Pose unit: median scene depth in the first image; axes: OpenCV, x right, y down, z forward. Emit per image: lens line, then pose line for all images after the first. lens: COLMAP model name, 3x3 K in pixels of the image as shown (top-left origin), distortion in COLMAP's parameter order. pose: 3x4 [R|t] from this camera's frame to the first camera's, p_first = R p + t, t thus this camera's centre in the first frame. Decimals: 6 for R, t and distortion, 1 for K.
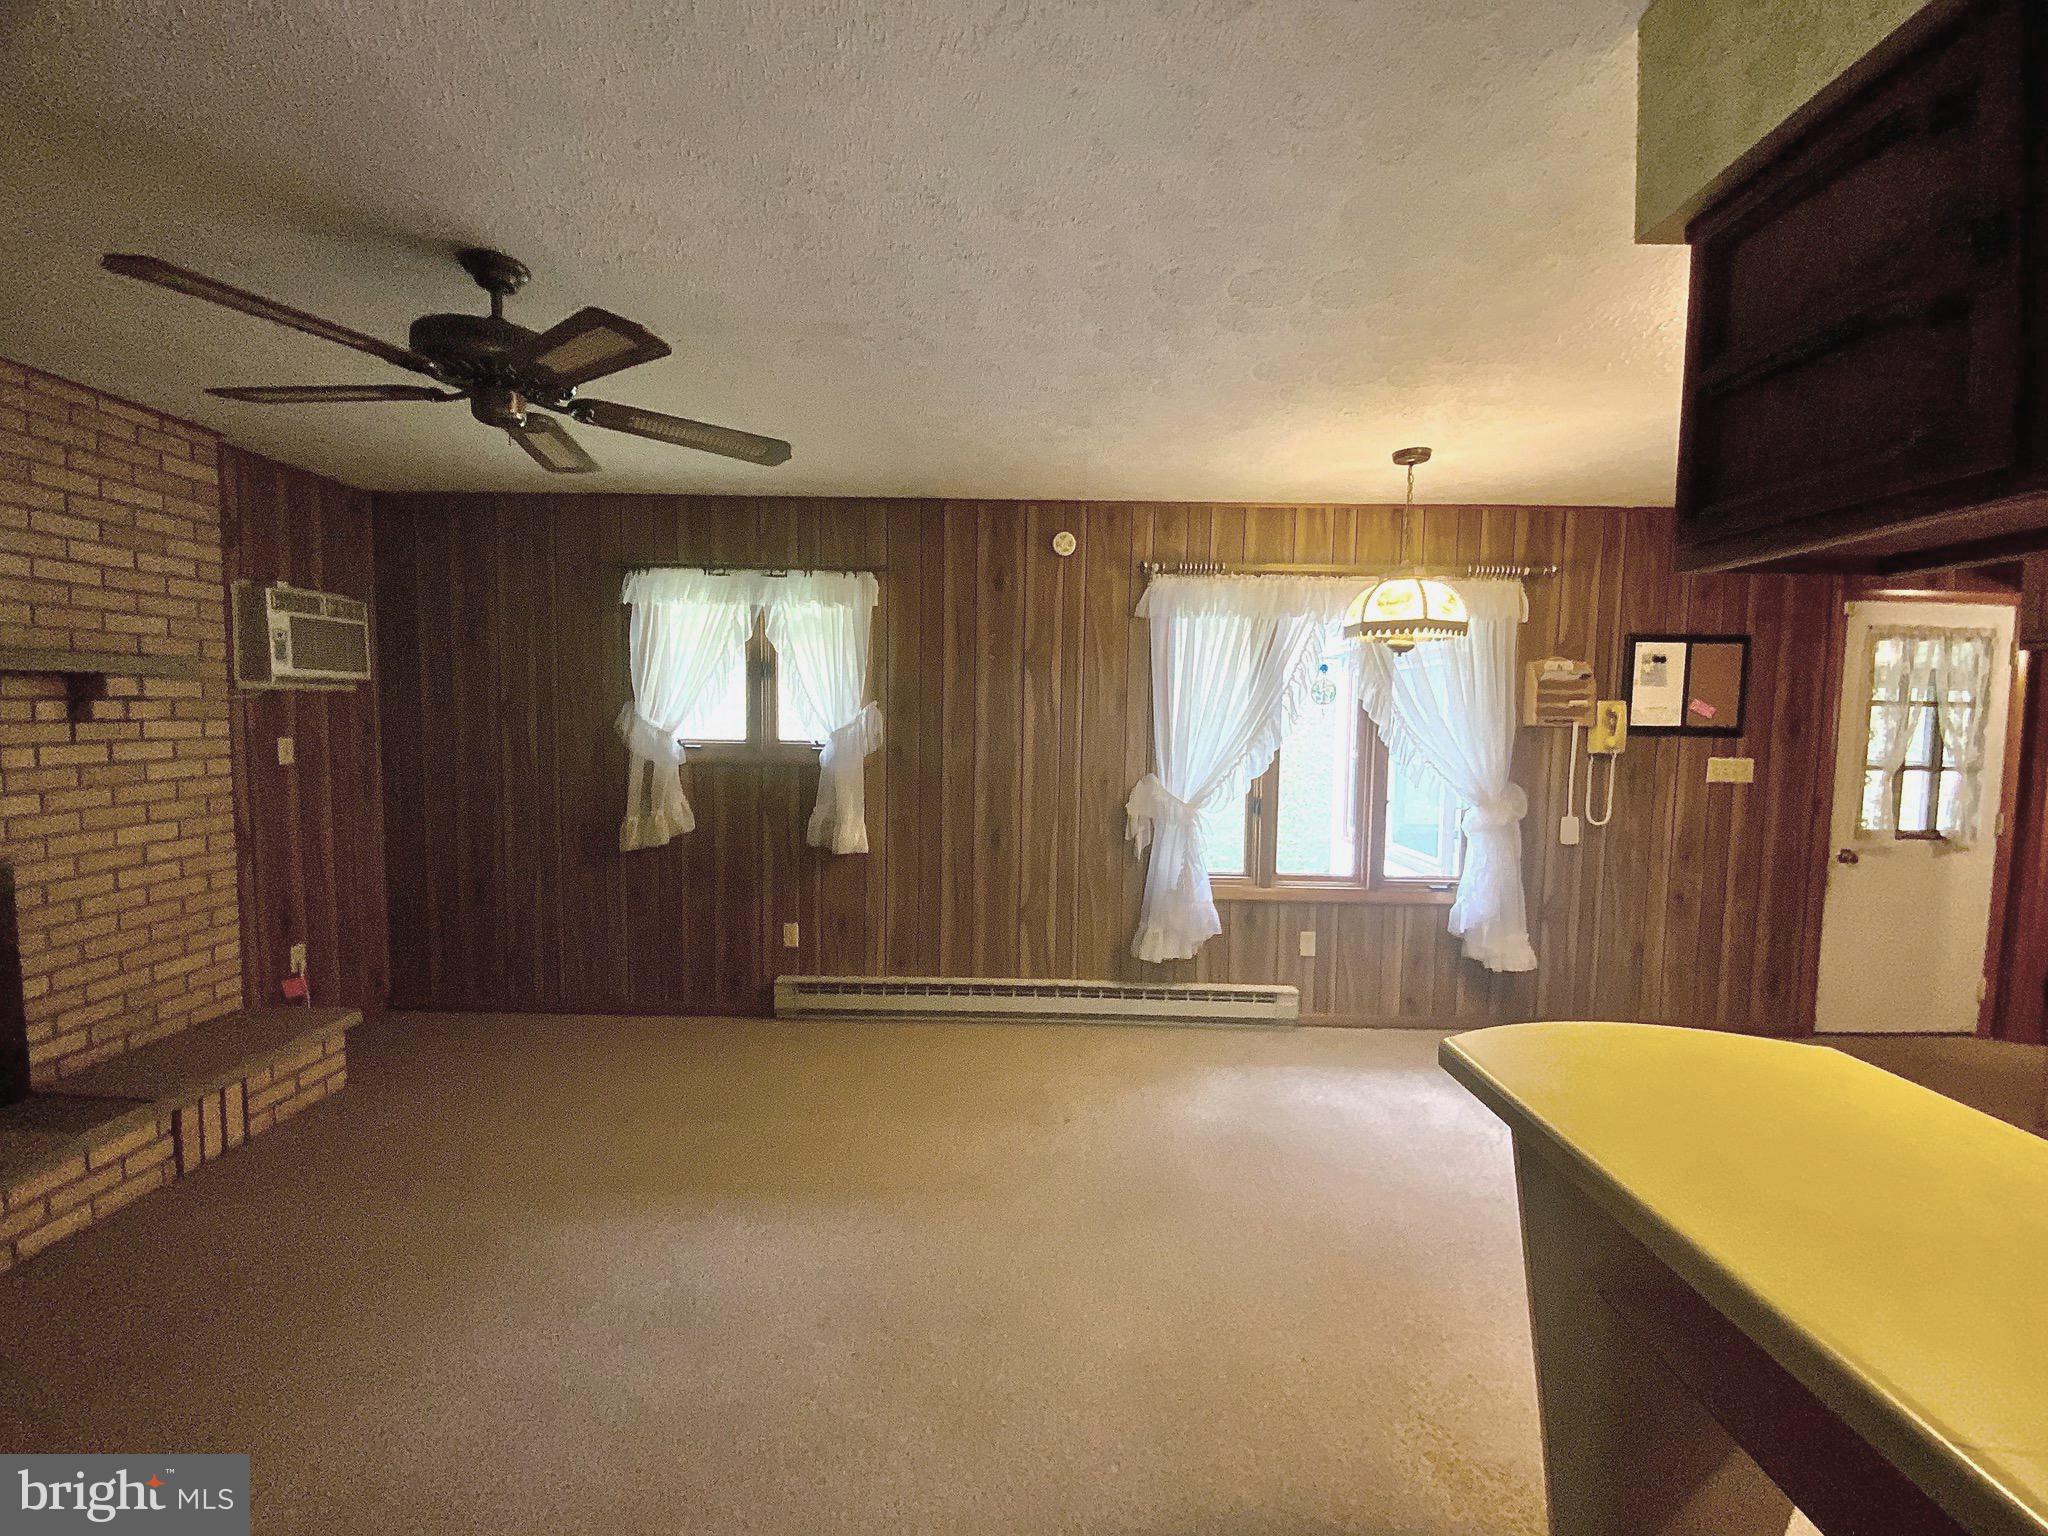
lens RADIAL K [[880.8, 0, 1020.0], [0, 880.8, 776.2], [0, 0, 1]] dist [-0.021395, -0.000153]
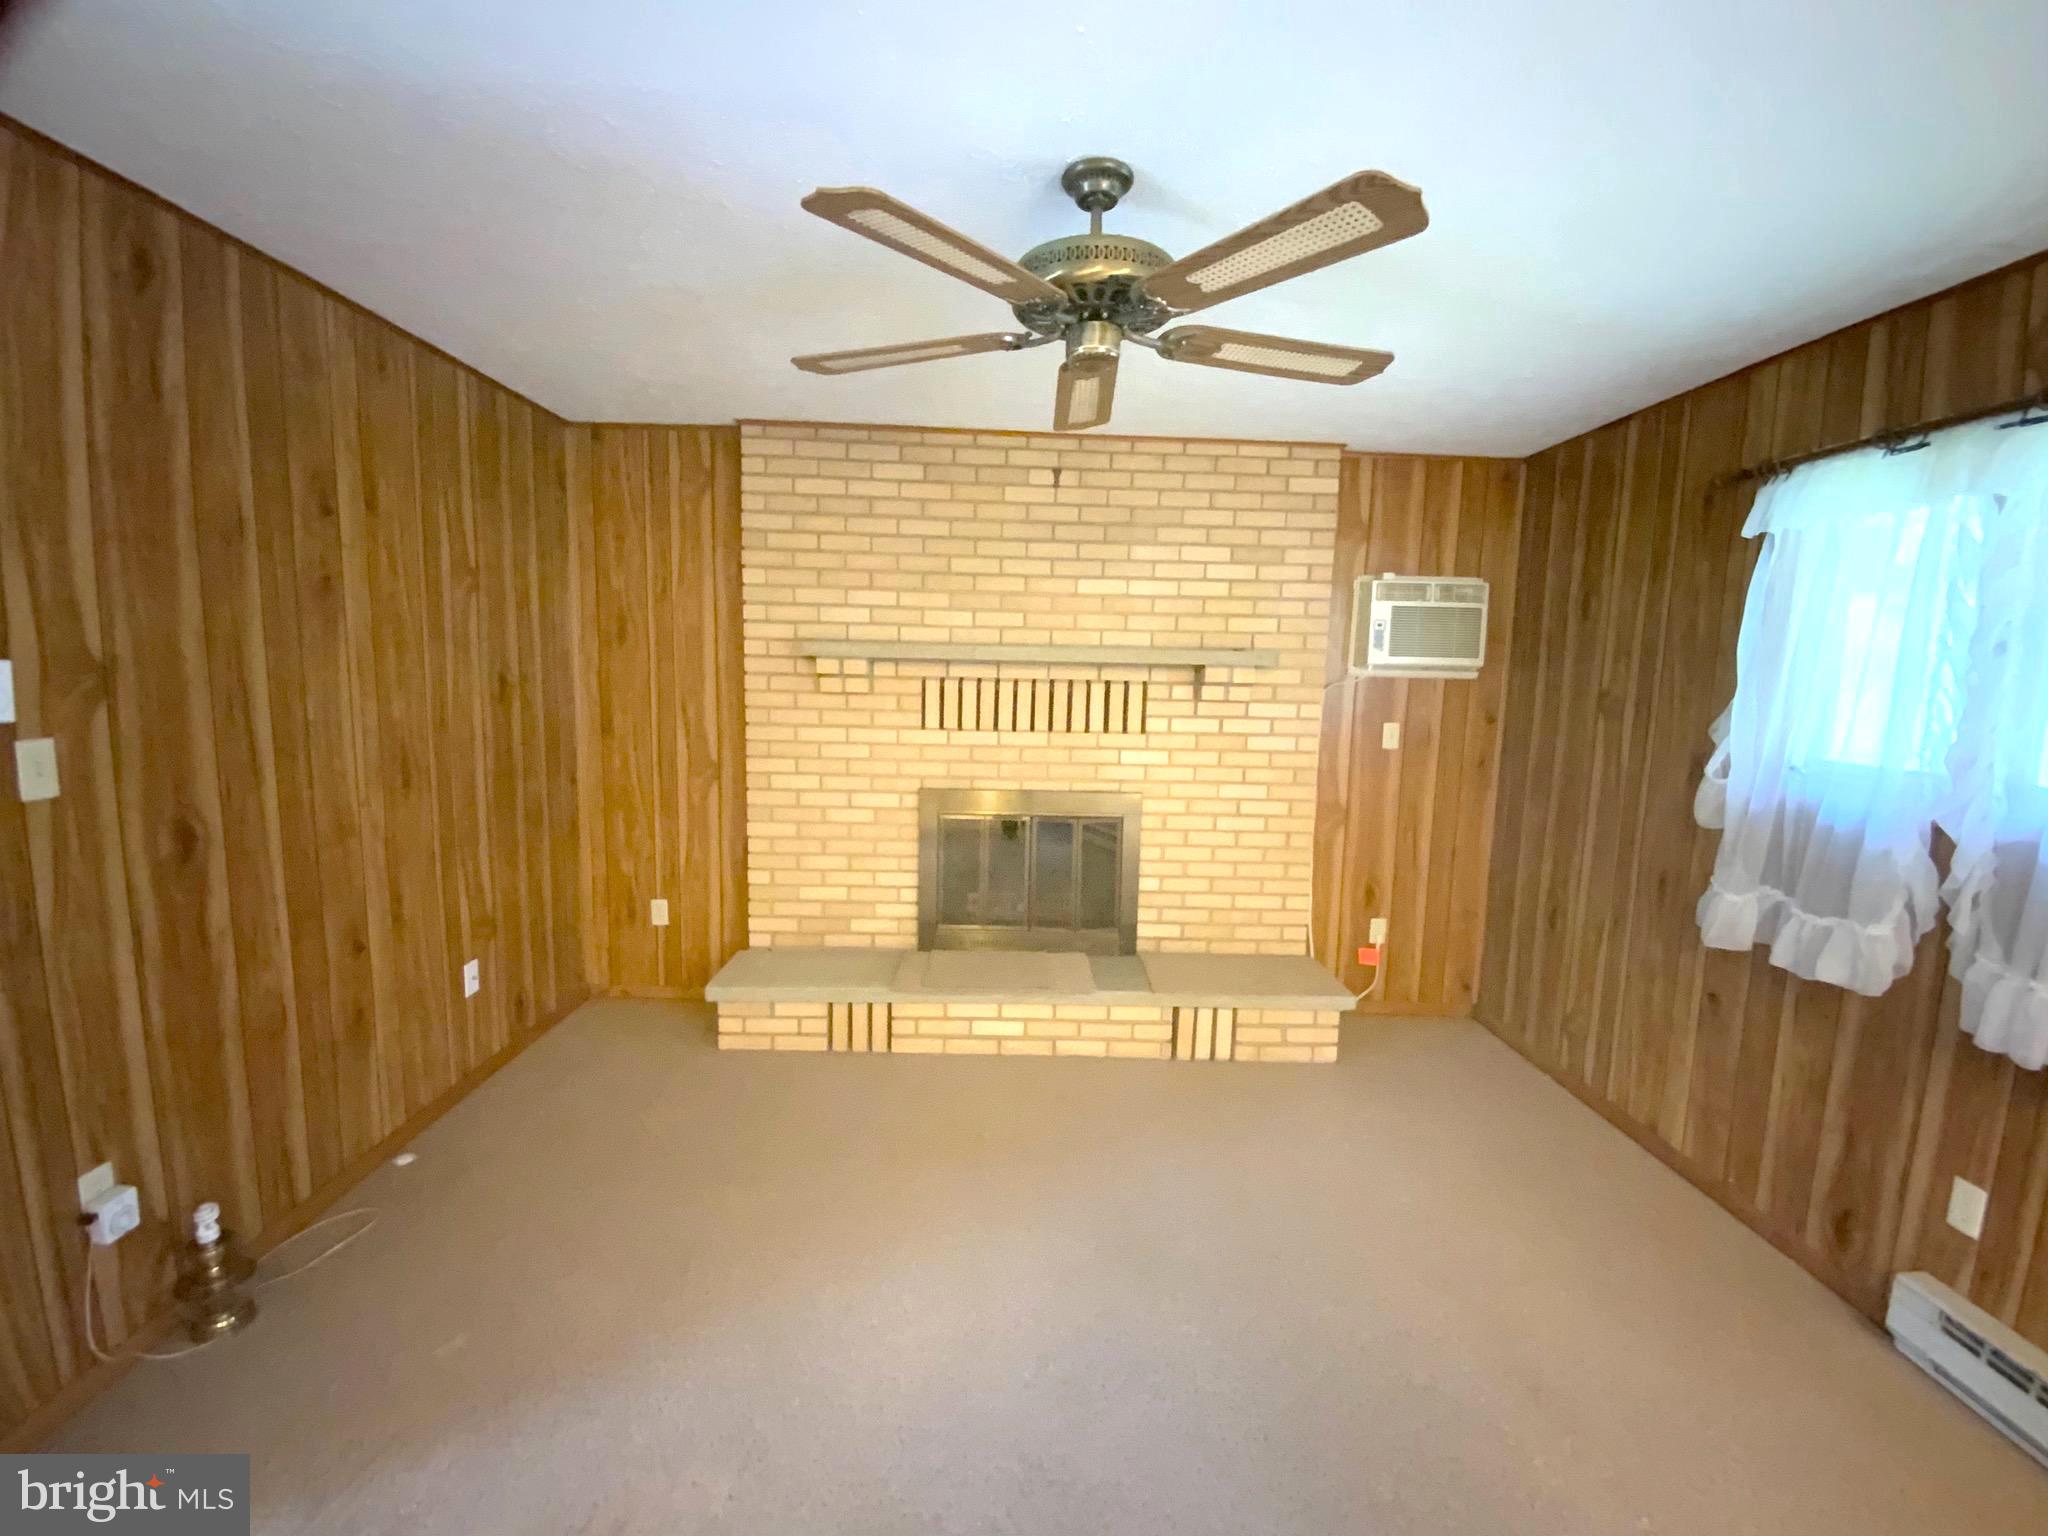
lens RADIAL K [[830.7, 0, 1024.0], [0, 830.7, 768.0], [0, 0, 1]] dist [0.058186, -0.033536]
pose [[0.032867, 0.104251, -0.994008, 0.180480], [-0.098903, 0.990003, 0.100561, -0.056995], [0.994554, 0.095006, 0.042849, 0.610332]]
